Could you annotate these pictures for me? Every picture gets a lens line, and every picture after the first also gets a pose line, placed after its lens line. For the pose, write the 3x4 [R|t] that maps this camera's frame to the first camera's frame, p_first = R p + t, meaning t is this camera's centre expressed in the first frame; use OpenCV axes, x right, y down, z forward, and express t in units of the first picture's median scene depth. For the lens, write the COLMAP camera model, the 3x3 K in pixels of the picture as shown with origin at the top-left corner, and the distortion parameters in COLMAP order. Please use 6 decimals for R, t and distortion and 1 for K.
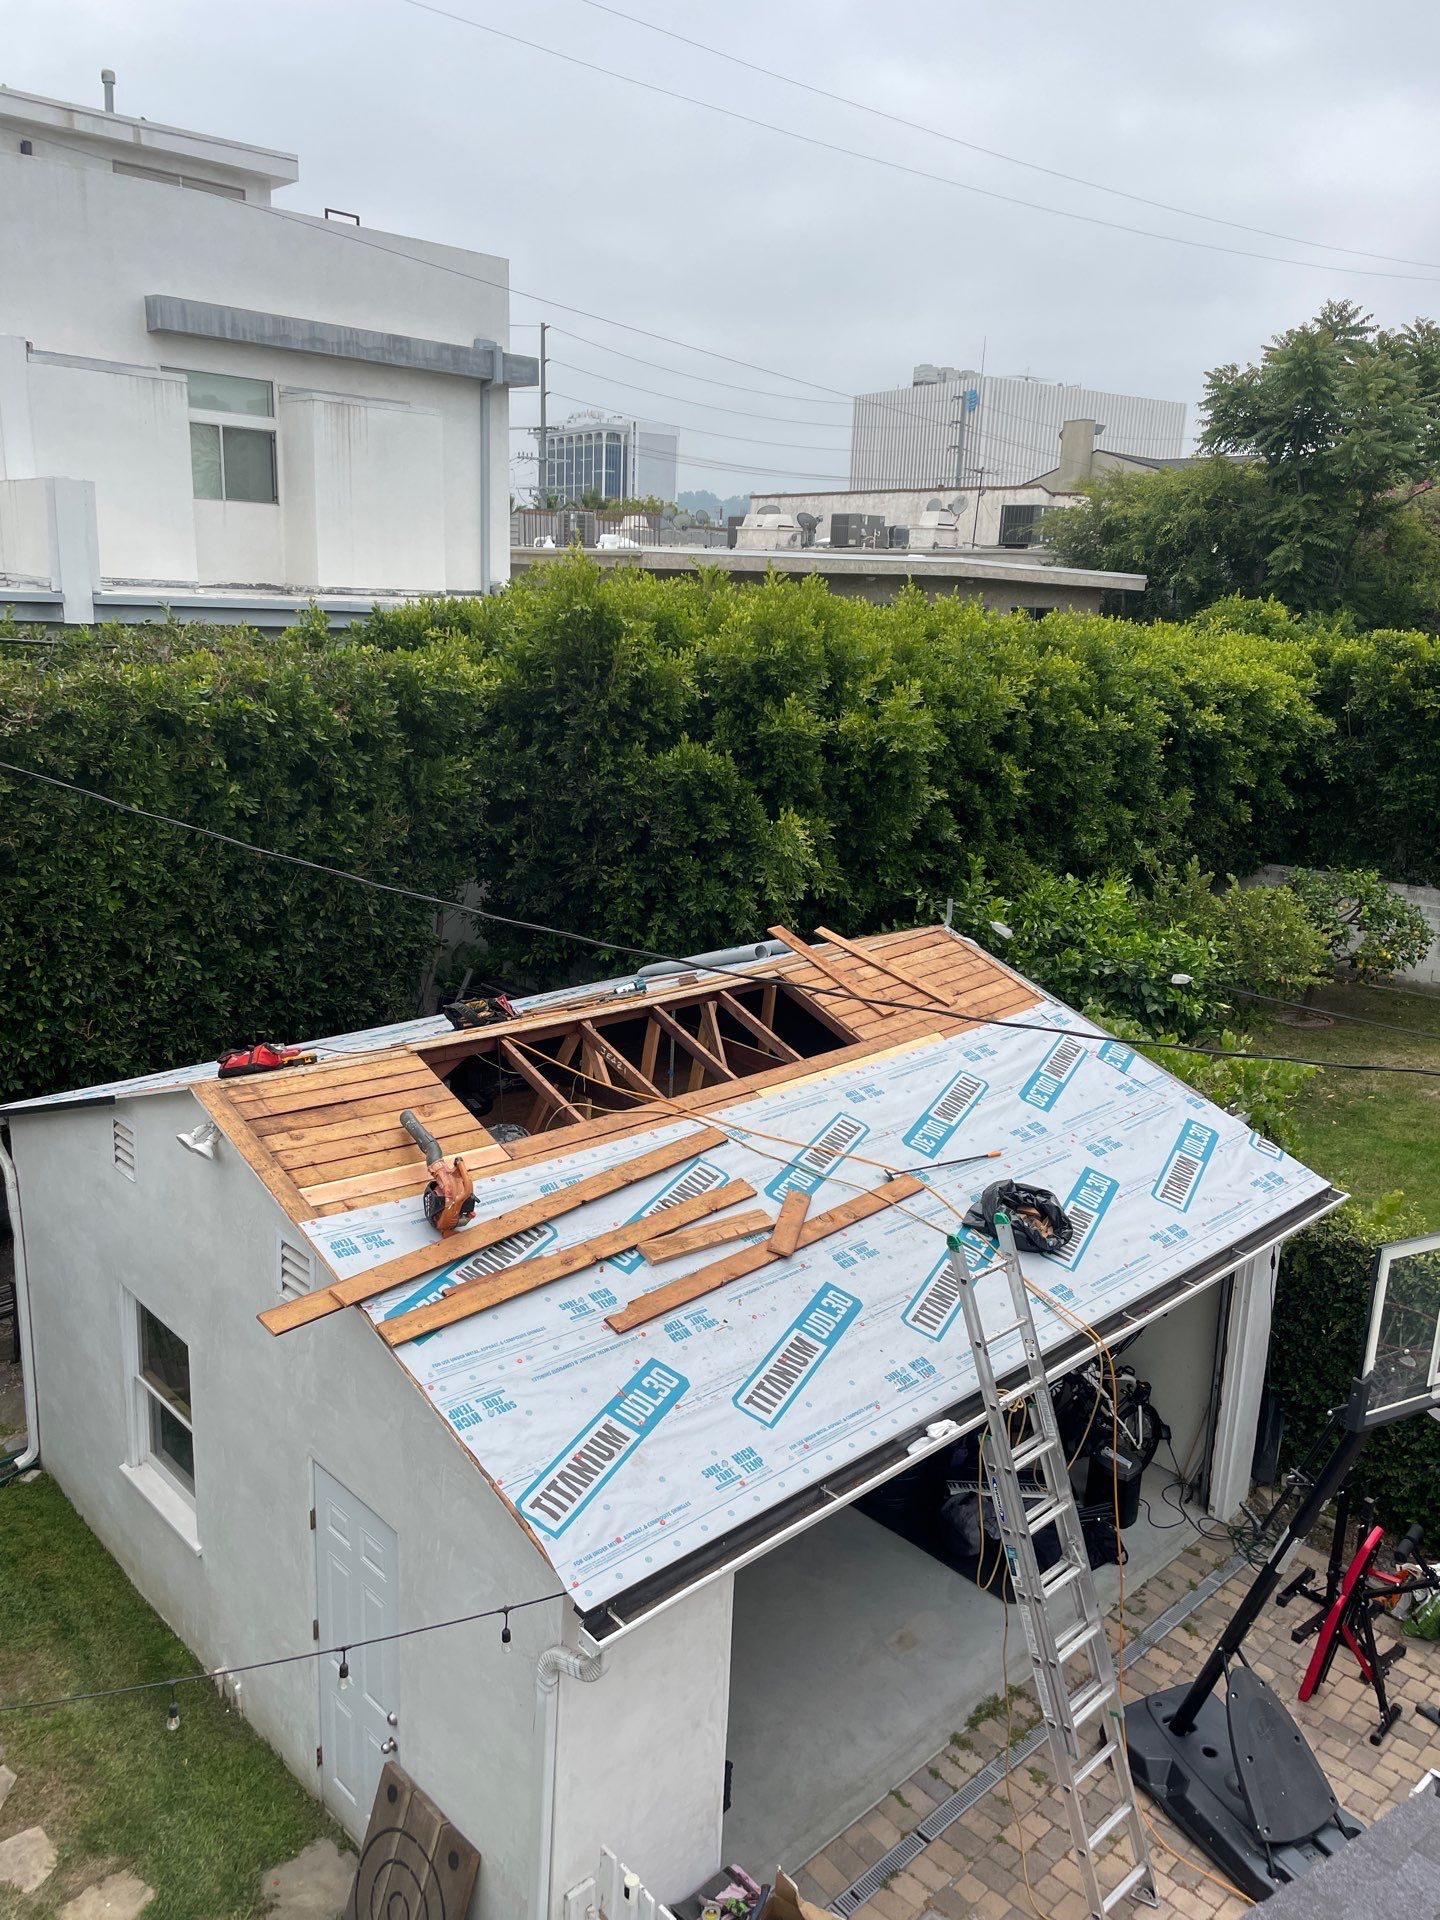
lens RADIAL K [[1445.3, 0, 720.0], [0, 1445.3, 960.0], [0, 0, 1]] dist [0.087236, -0.109736]
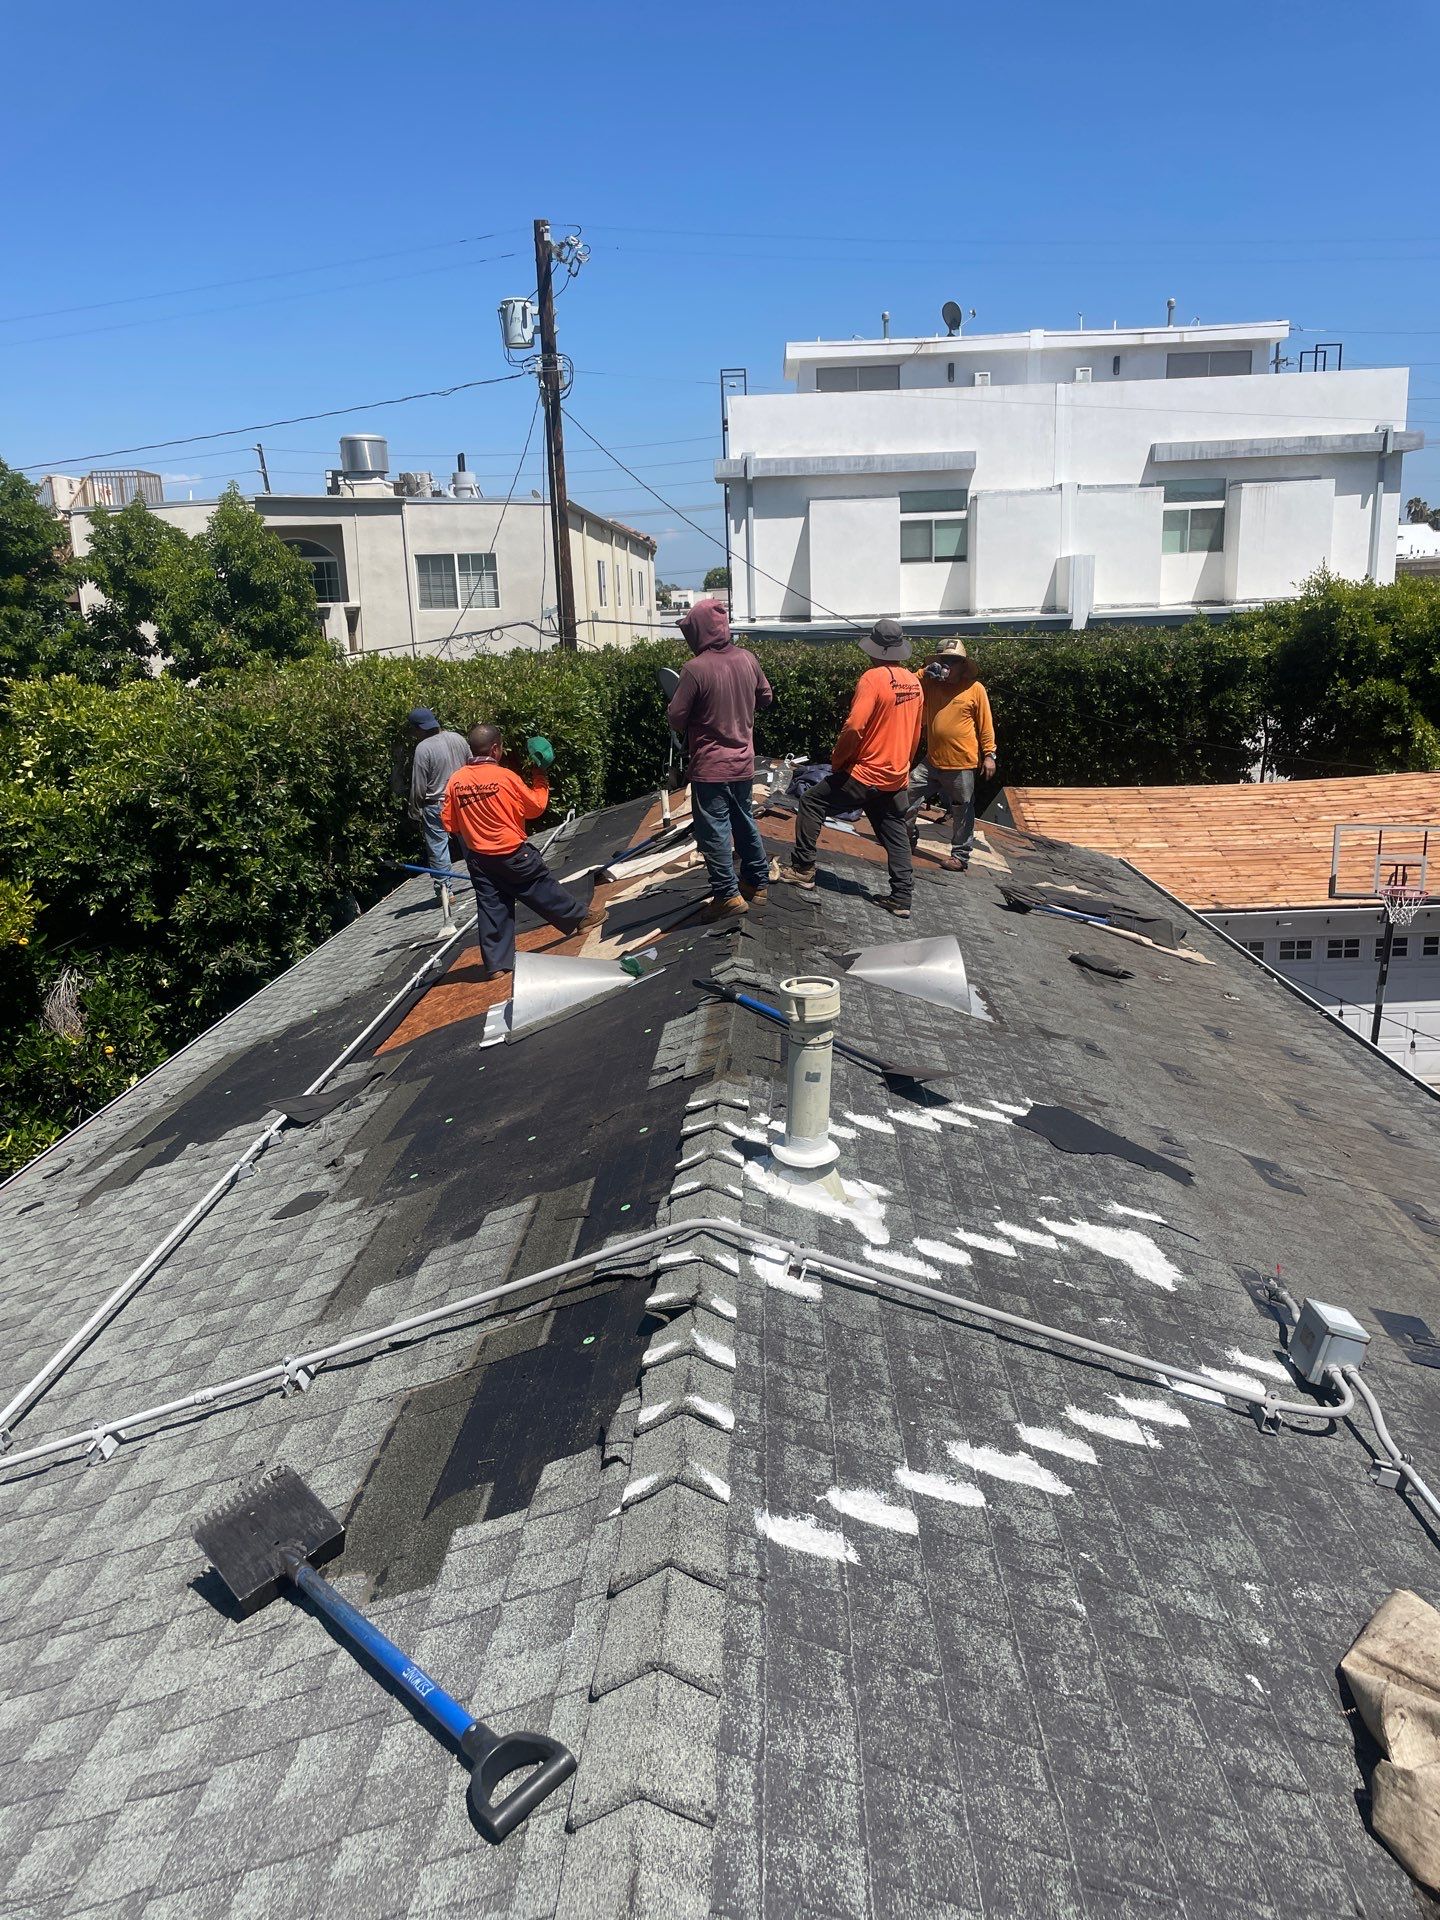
lens RADIAL K [[1443.0, 0, 727.4], [0, 1443.0, 989.6], [0, 0, 1]] dist [0.091117, -0.121382]
pose [[0.701529, 0.122644, -0.702008, 0.703551], [-0.117527, 0.991502, 0.055773, 0.205978], [0.702883, 0.043379, 0.709982, -0.731311]]
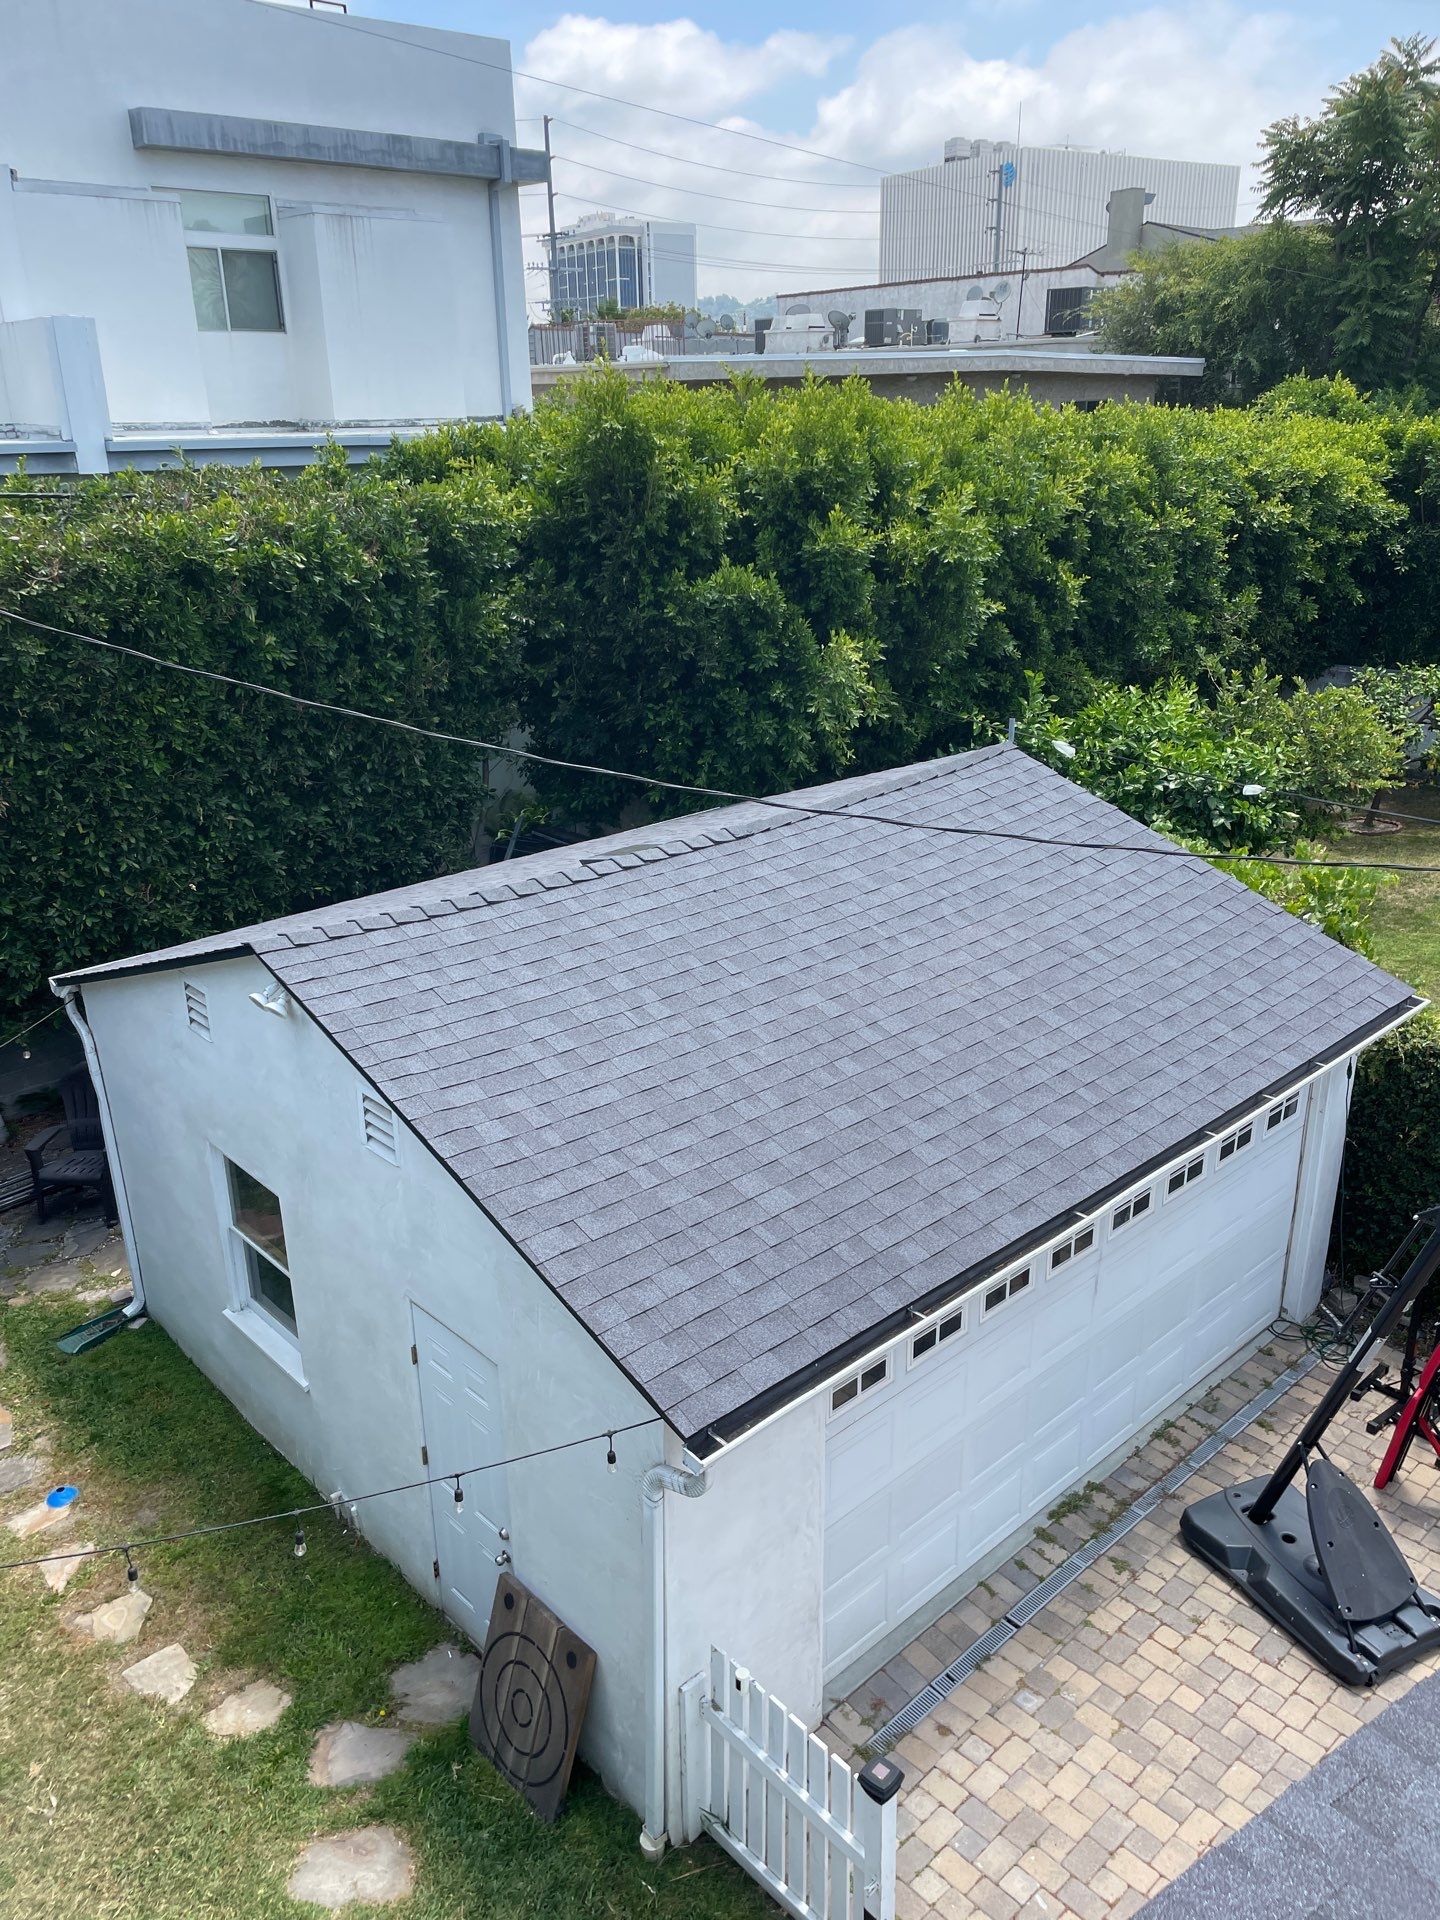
lens RADIAL K [[1443.0, 0, 727.4], [0, 1443.0, 989.6], [0, 0, 1]] dist [0.091117, -0.121382]
pose [[0.998499, -0.045055, -0.031152, -0.006988], [0.048759, 0.990224, 0.130683, 0.001037], [0.024959, -0.132006, 0.990935, 0.010601]]
